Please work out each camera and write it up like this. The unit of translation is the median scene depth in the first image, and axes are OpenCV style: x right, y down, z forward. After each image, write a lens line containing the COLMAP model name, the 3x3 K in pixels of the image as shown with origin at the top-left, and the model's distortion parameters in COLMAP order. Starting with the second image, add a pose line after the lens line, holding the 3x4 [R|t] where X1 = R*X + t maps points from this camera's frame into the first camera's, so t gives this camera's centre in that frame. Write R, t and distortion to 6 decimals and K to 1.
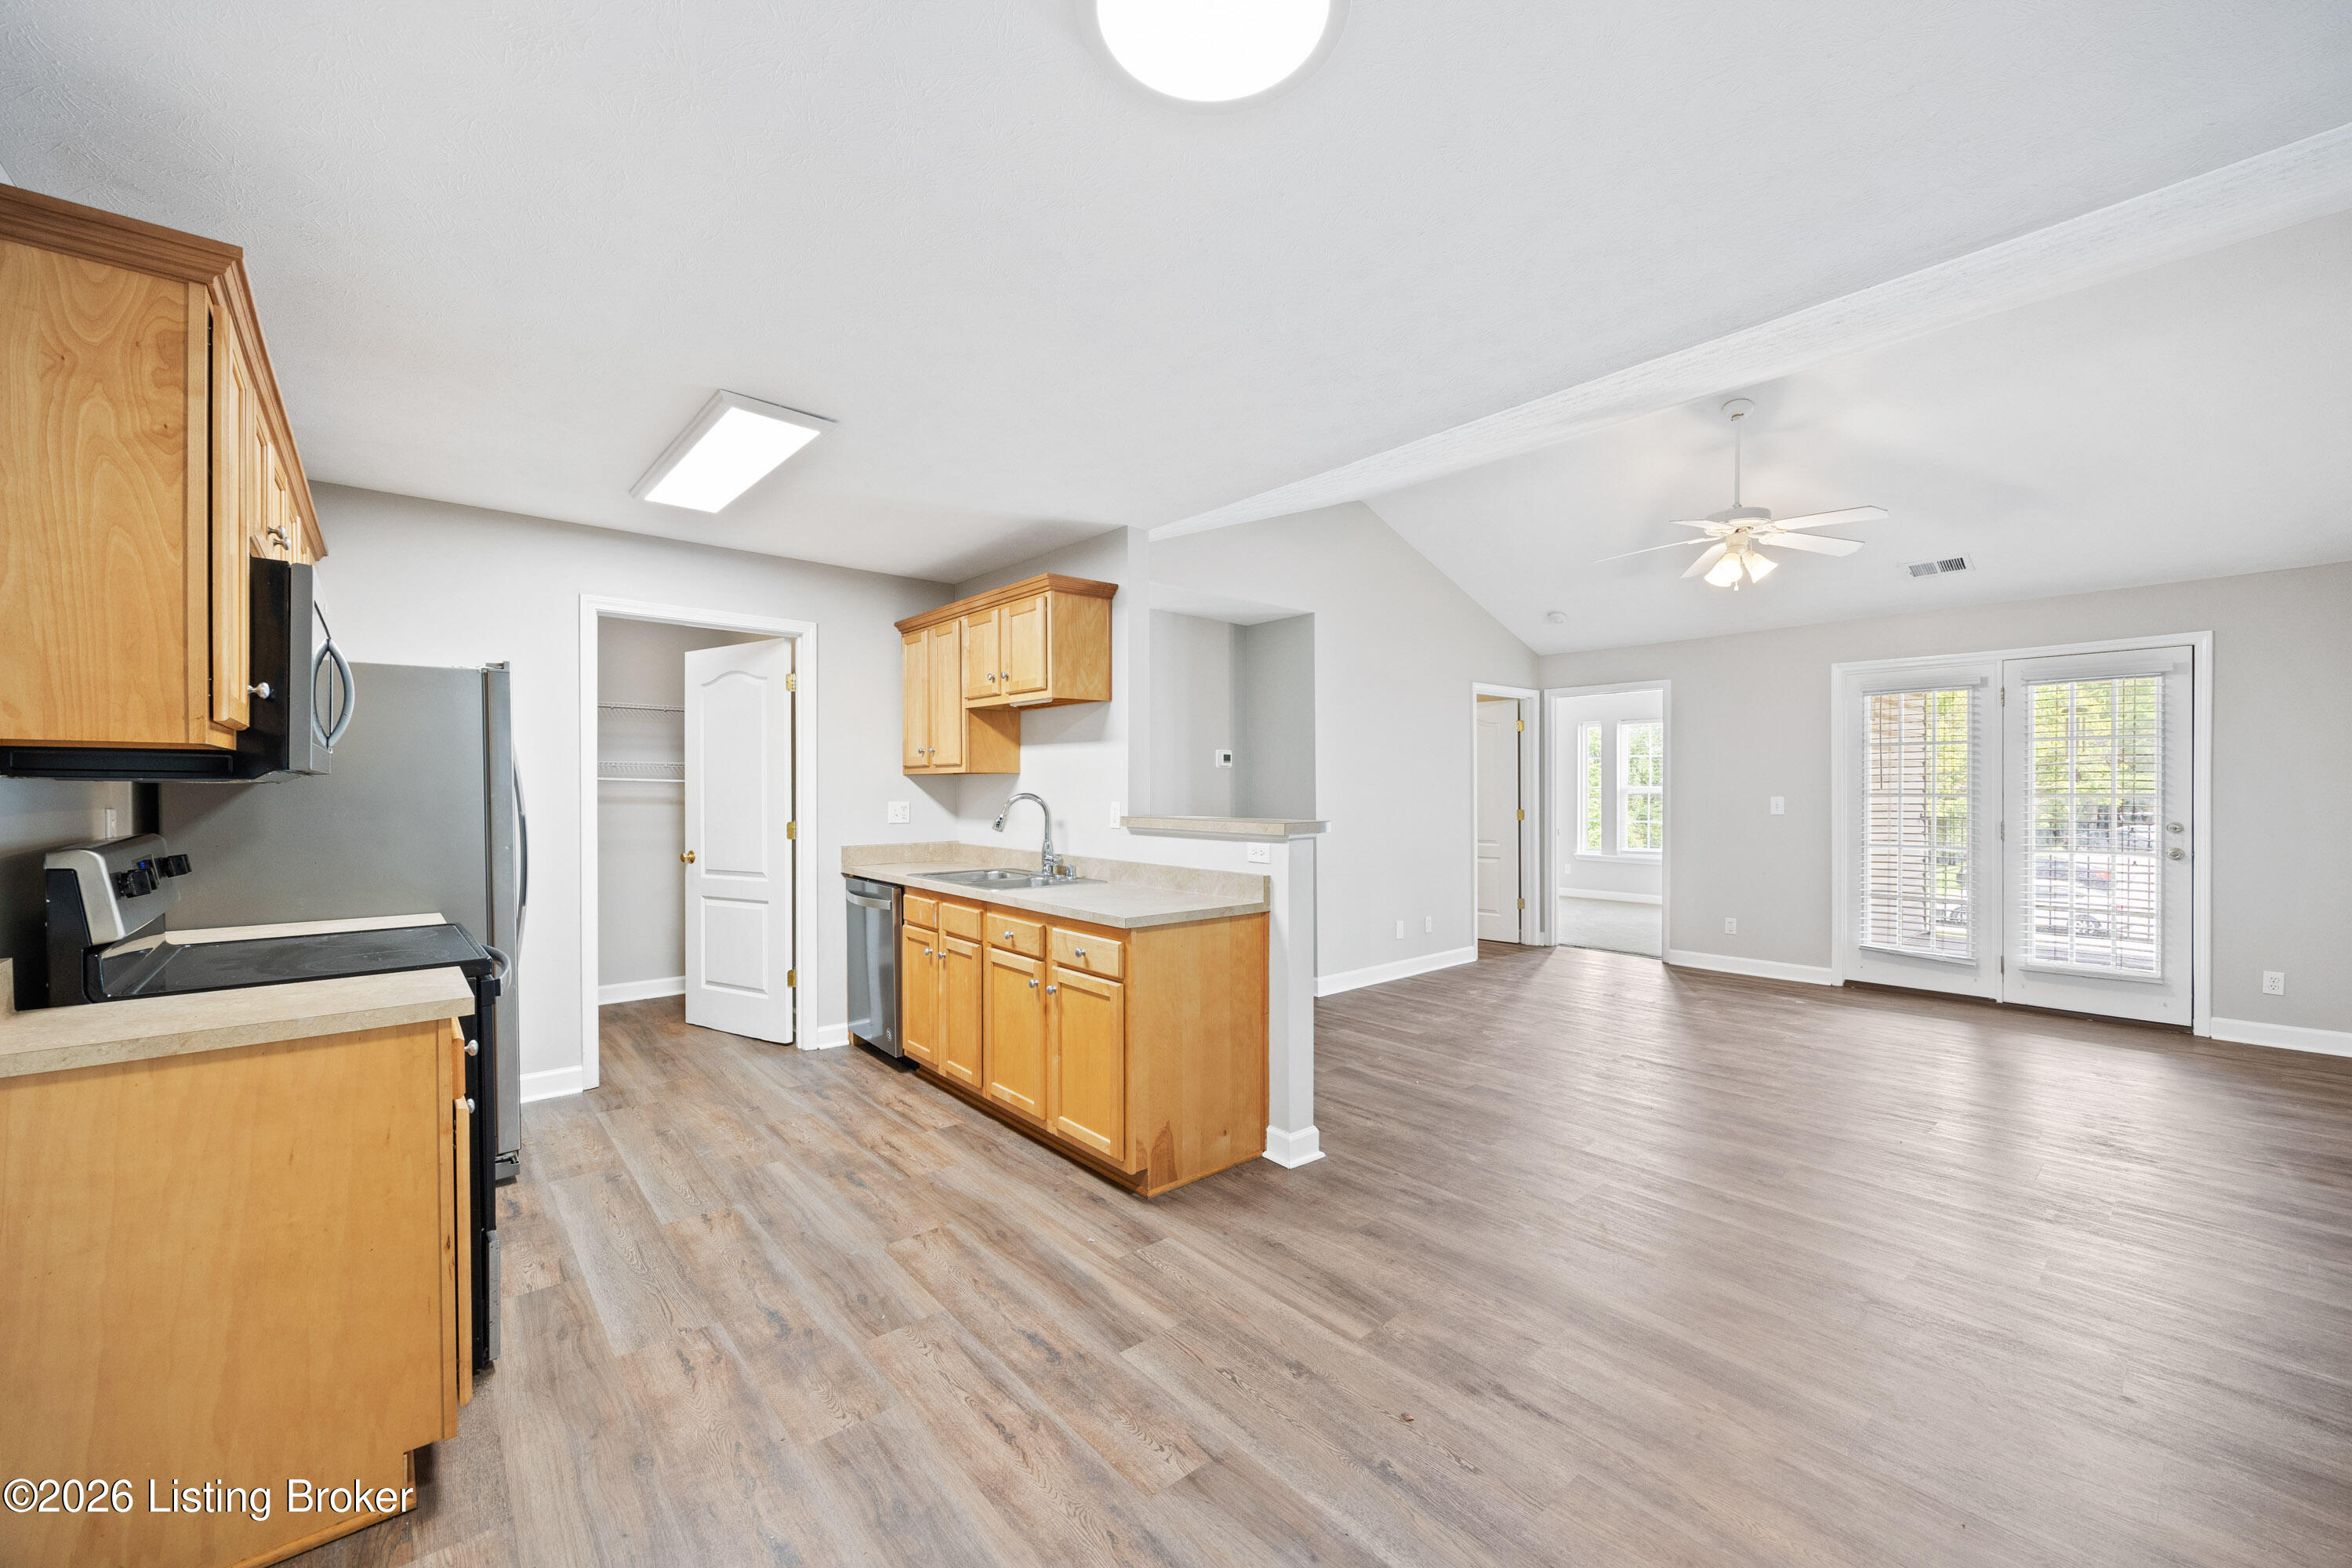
lens RADIAL K [[954.4, 0, 1209.5], [0, 954.4, 797.7], [0, 0, 1]] dist [-0.001905, -0.000015]
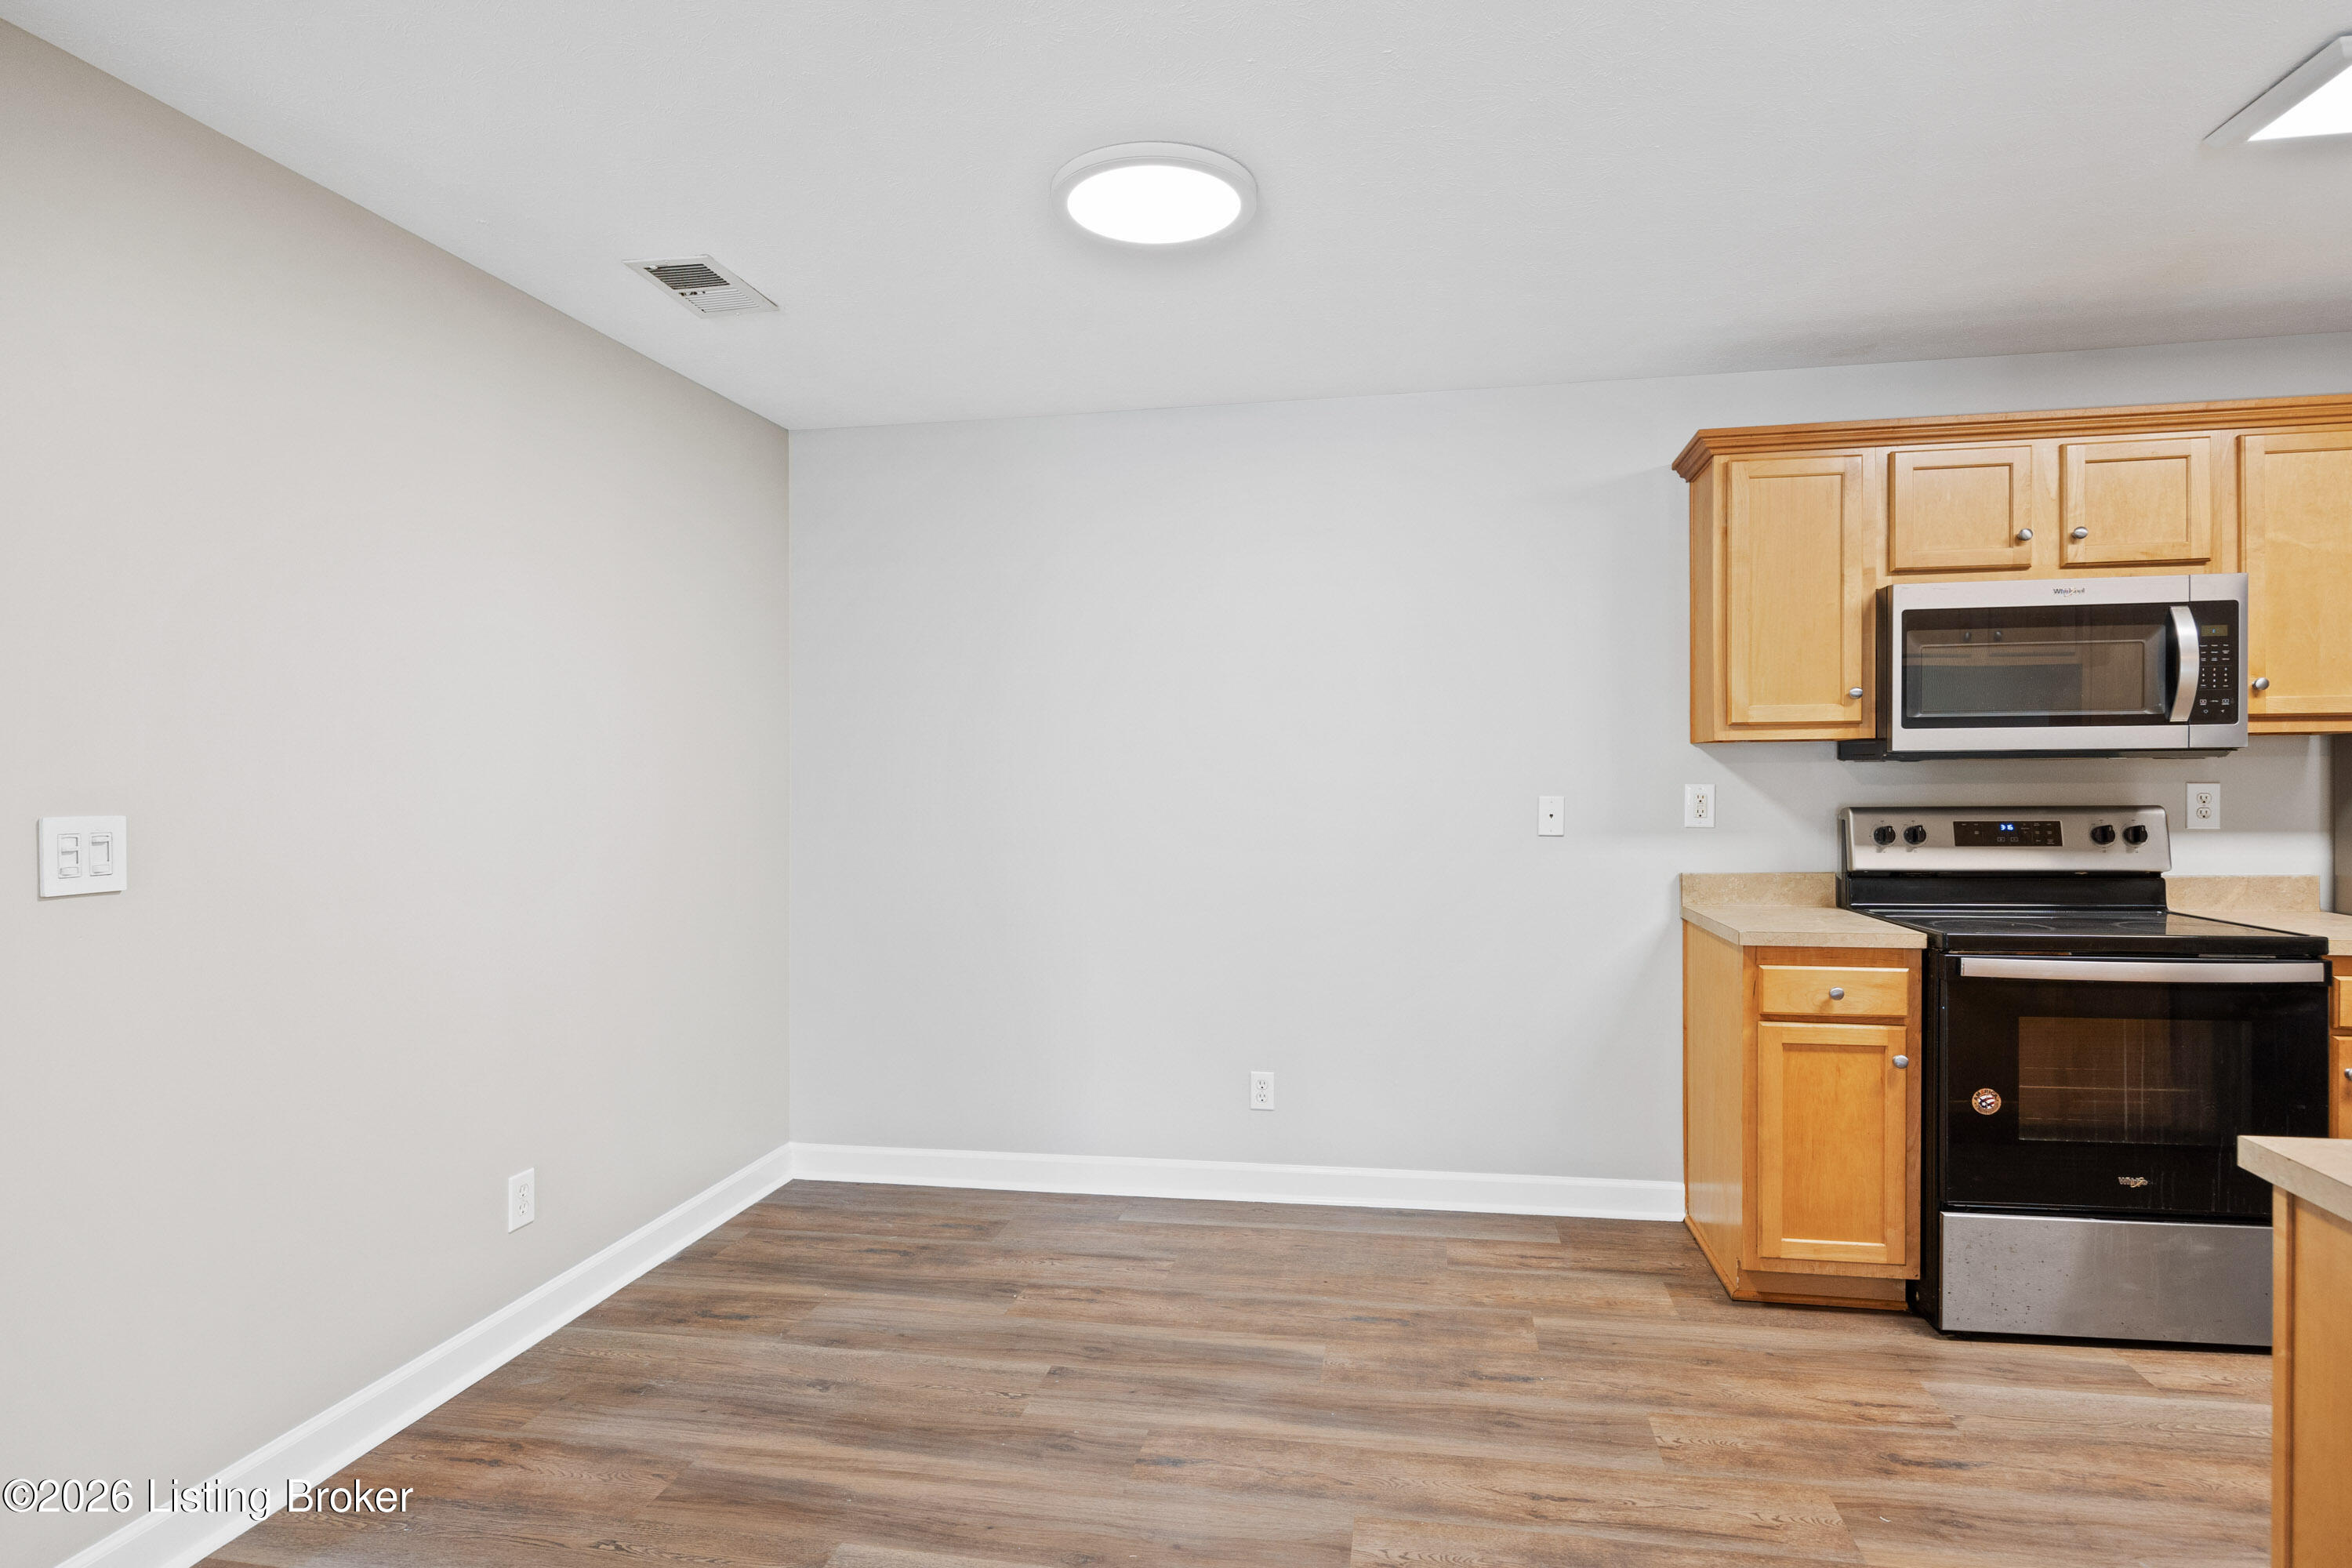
lens RADIAL K [[1189.5, 0, 1191.5], [0, 1189.5, 789.1], [0, 0, 1]] dist [-0.003371, -0.000737]
pose [[-0.795446, 0.013948, -0.605863, 0.343568], [0.004725, 0.999847, 0.016815, -0.004515], [0.606006, 0.010512, -0.795391, 0.815731]]
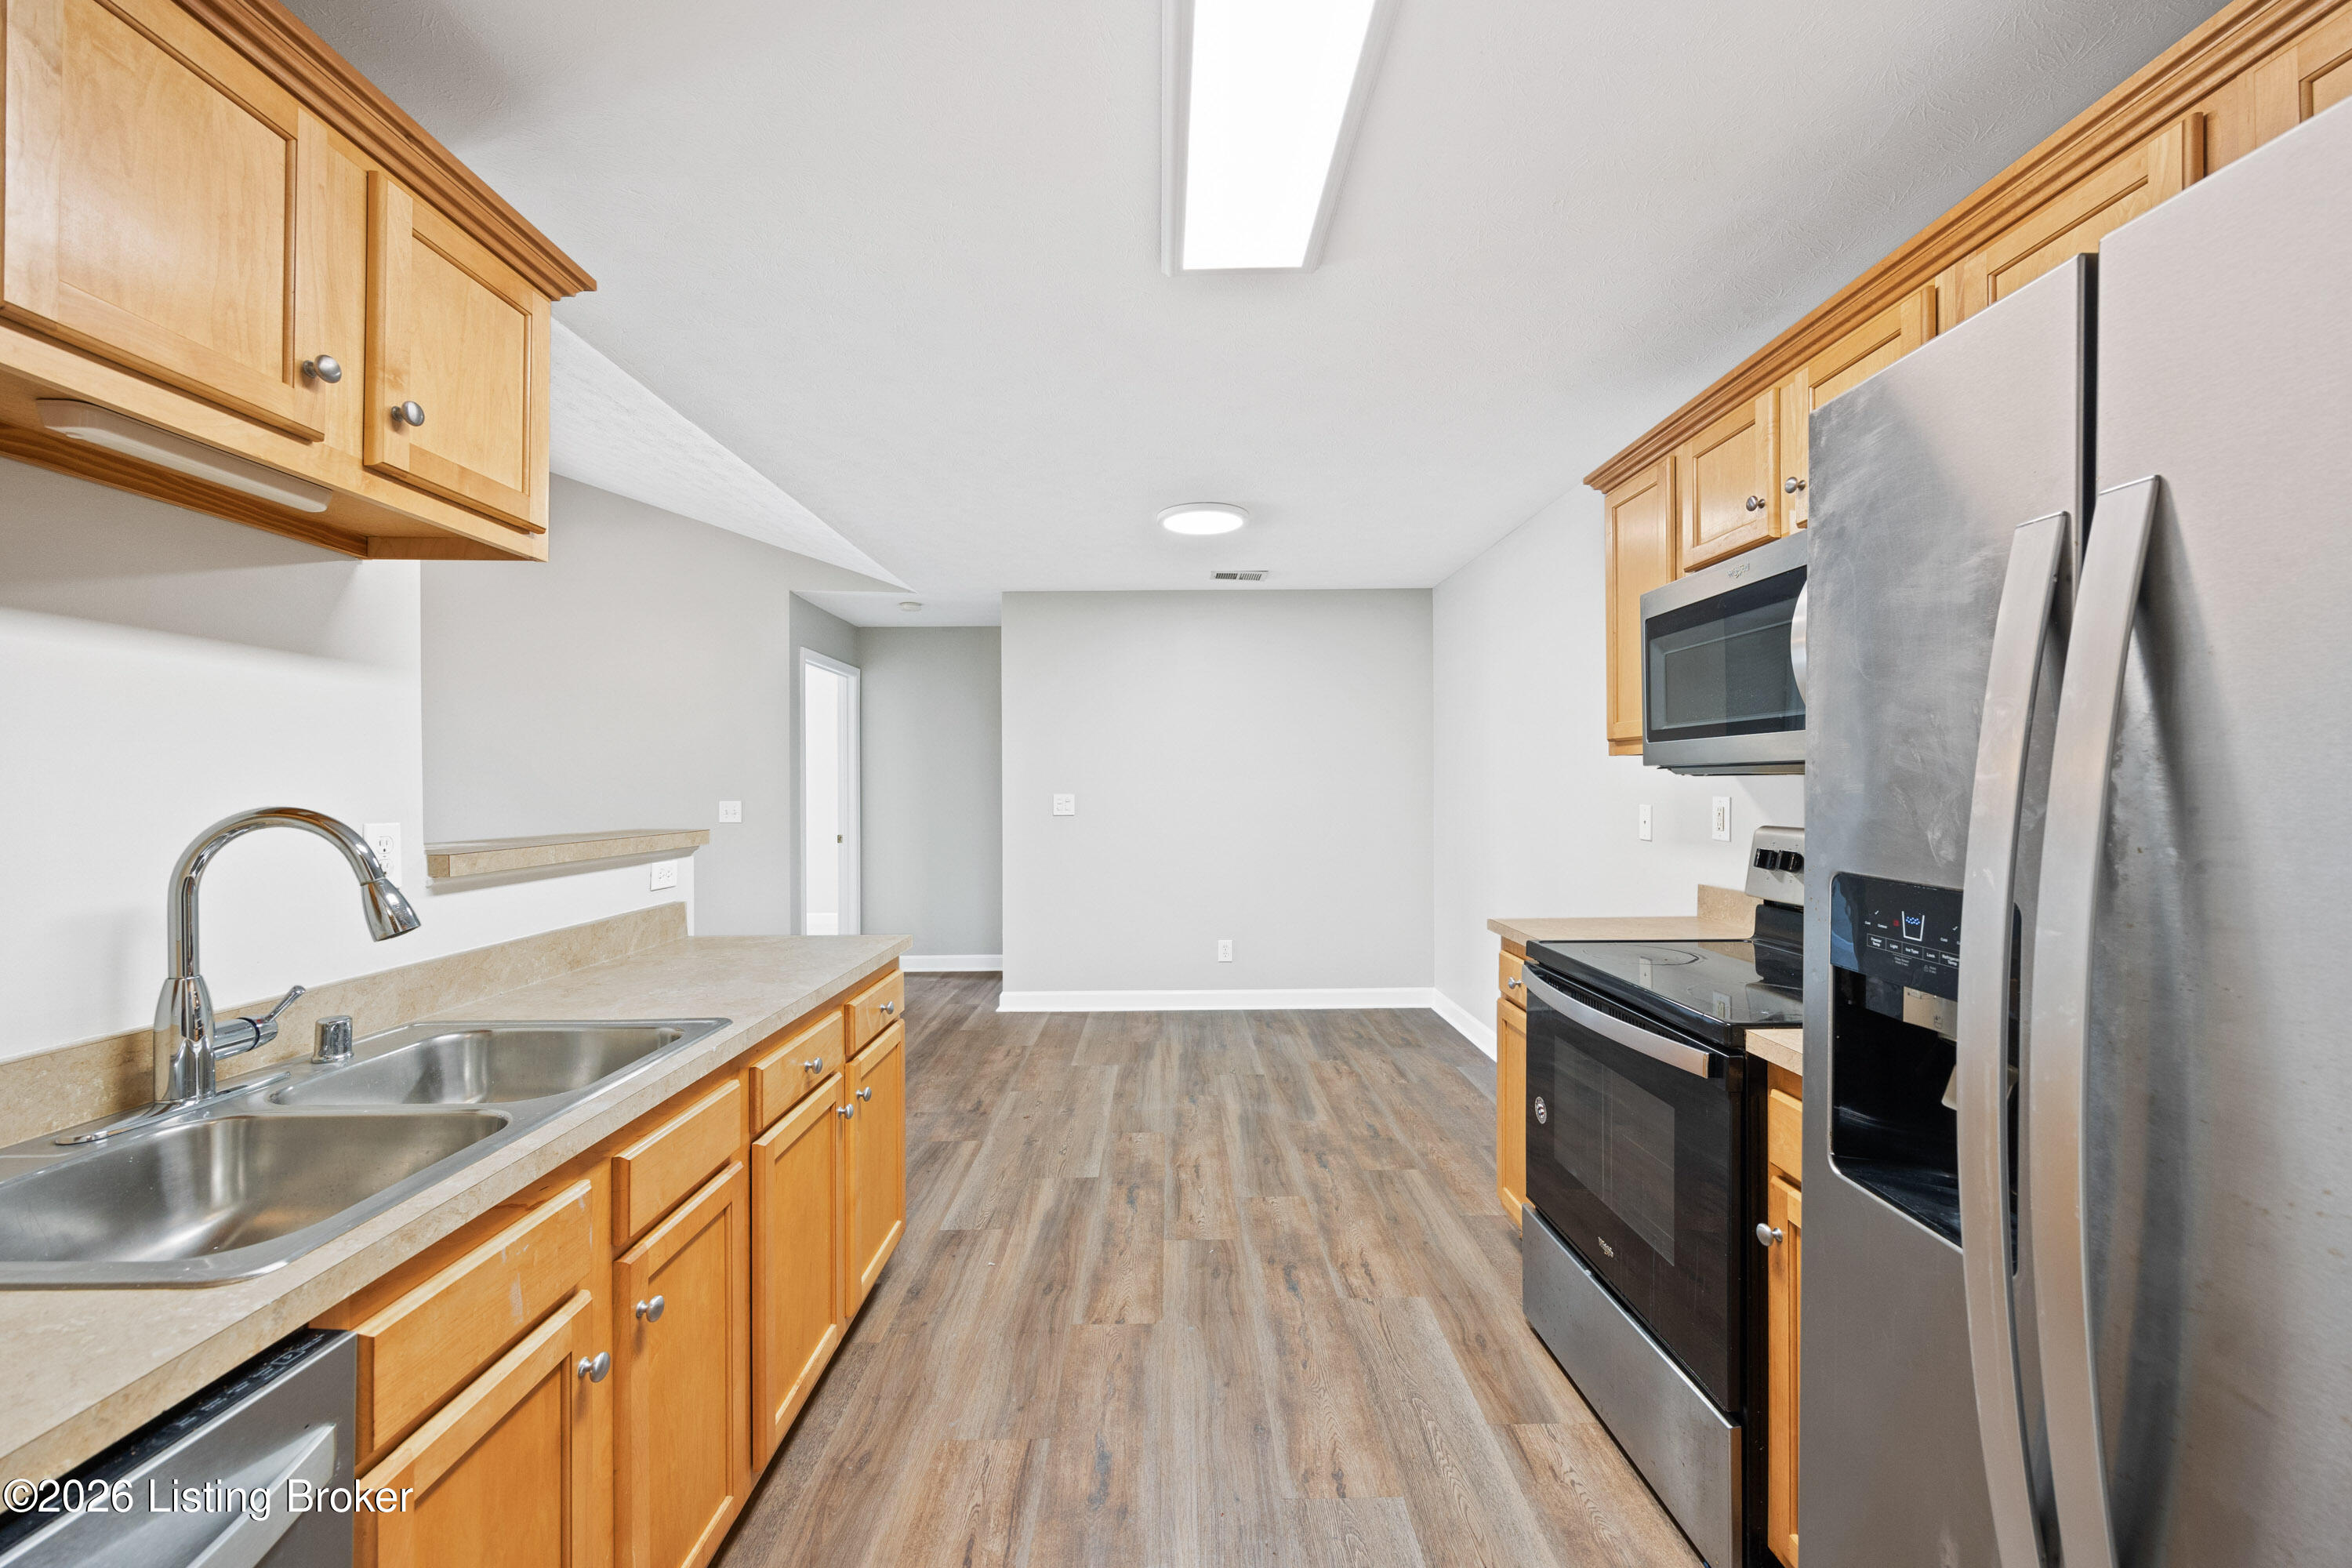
lens RADIAL K [[896.6, 0, 1202.3], [0, 896.6, 776.8], [0, 0, 1]] dist [-0.000128, 0.000006]
pose [[-0.776854, 0.011019, 0.629584, -0.596690], [0.013001, 0.999914, -0.001458, -0.009093], [-0.629546, 0.007052, -0.776931, 1.081497]]
